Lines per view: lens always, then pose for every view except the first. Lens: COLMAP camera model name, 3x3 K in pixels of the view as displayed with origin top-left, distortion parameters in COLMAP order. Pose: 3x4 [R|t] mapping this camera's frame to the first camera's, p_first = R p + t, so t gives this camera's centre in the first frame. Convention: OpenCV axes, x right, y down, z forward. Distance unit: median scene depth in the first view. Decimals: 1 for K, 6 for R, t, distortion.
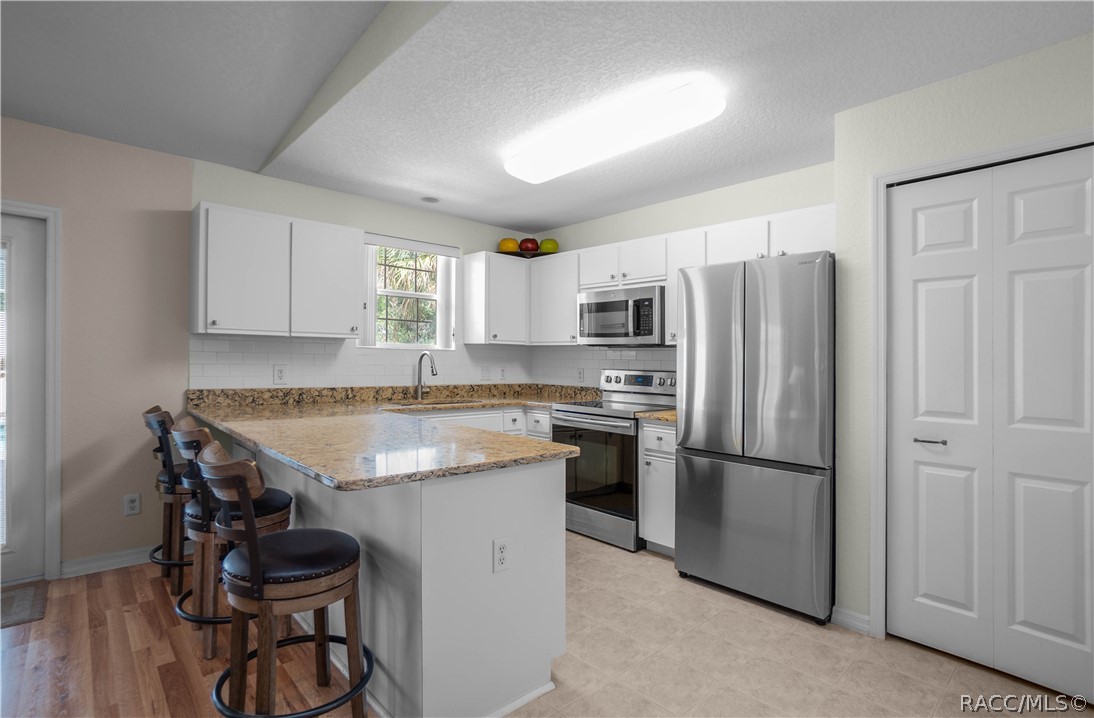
lens RADIAL K [[522.6, 0, 547.6], [0, 522.6, 354.5], [0, 0, 1]] dist [-0.003585, -0.000218]
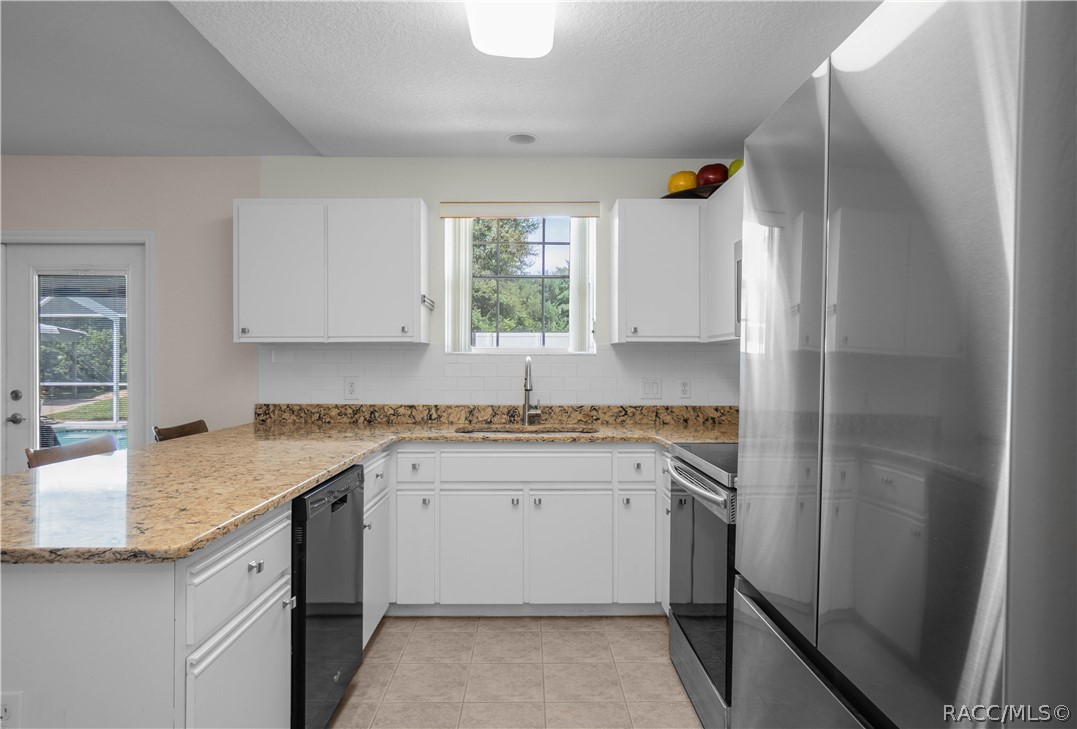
lens RADIAL K [[649.4, 0, 538.0], [0, 649.4, 371.1], [0, 0, 1]] dist [-0.000204, -0.000441]
pose [[0.744822, -0.008605, -0.667208, 0.373319], [0.018821, 0.999790, 0.008116, 0.006845], [0.666998, -0.018602, 0.744827, 0.371982]]
